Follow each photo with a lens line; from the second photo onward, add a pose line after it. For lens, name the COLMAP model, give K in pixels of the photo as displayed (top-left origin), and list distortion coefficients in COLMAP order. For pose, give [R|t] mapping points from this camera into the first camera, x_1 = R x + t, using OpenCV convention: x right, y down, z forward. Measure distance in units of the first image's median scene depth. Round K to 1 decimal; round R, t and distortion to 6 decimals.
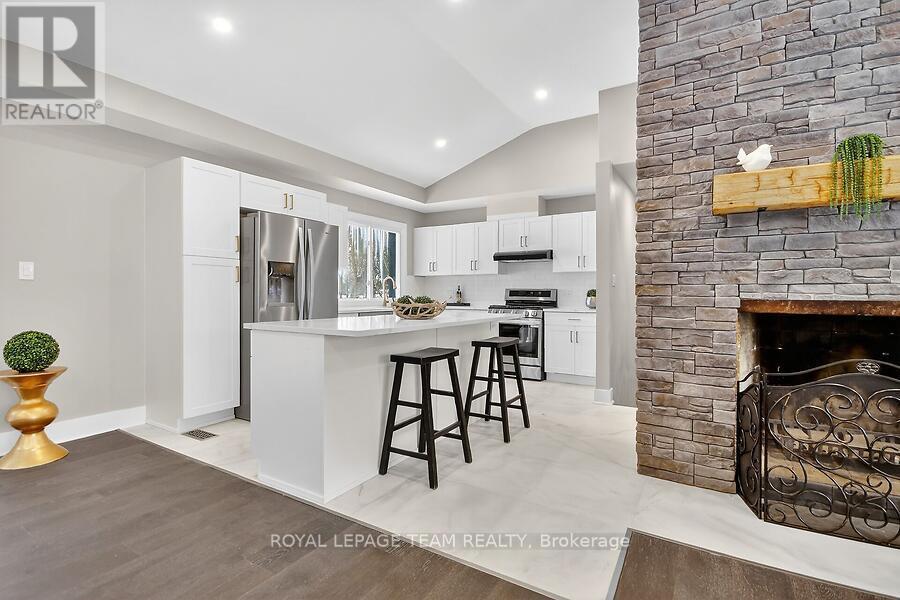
lens RADIAL K [[420.0, 0, 449.5], [0, 420.0, 295.3], [0, 0, 1]] dist [0.009361, -0.013511]
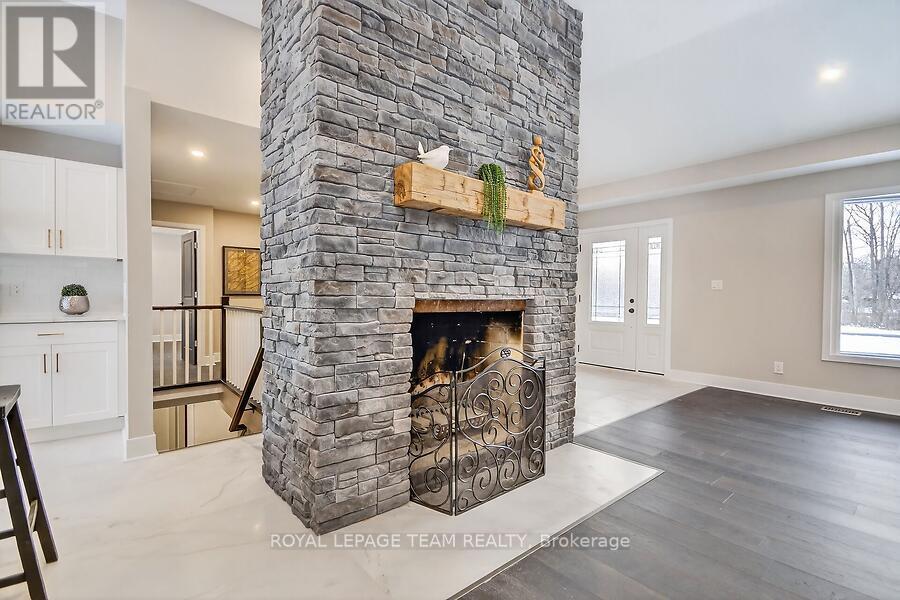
lens RADIAL K [[413.4, 0, 451.2], [0, 413.4, 303.4], [0, 0, 1]] dist [-0.001475, -0.000173]
pose [[0.314473, -0.017104, 0.949112, -0.168179], [-0.003512, 0.999810, 0.019181, 0.000689], [-0.949260, -0.009365, 0.314353, 0.582220]]
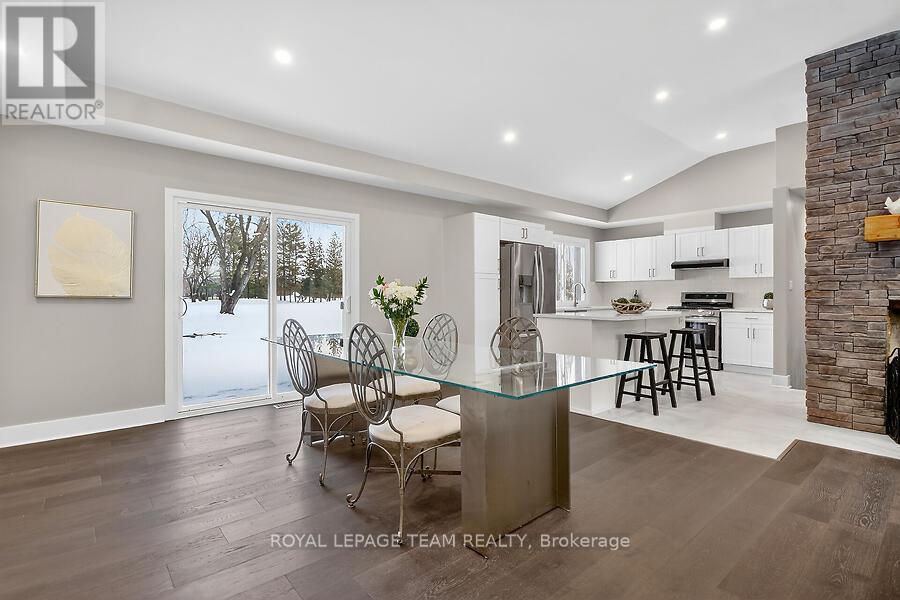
lens RADIAL K [[424.8, 0, 455.1], [0, 424.8, 296.8], [0, 0, 1]] dist [0.012692, -0.013257]
pose [[0.953621, -0.000773, -0.301011, -0.277354], [-0.000129, 0.999996, -0.002977, 0.001923], [0.301011, 0.002878, 0.953616, -0.793401]]
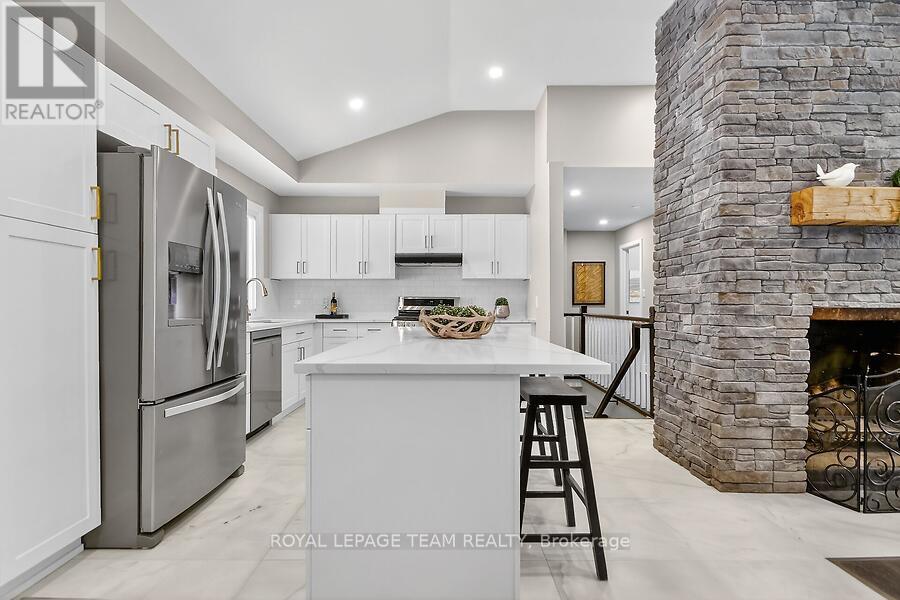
lens RADIAL K [[440.5, 0, 447.2], [0, 440.5, 306.4], [0, 0, 1]] dist [0.012892, -0.011894]
pose [[0.853779, -0.005288, 0.520608, -0.623801], [0.002950, 0.999982, 0.005320, -0.001653], [-0.520627, -0.003006, 0.853779, 0.495540]]
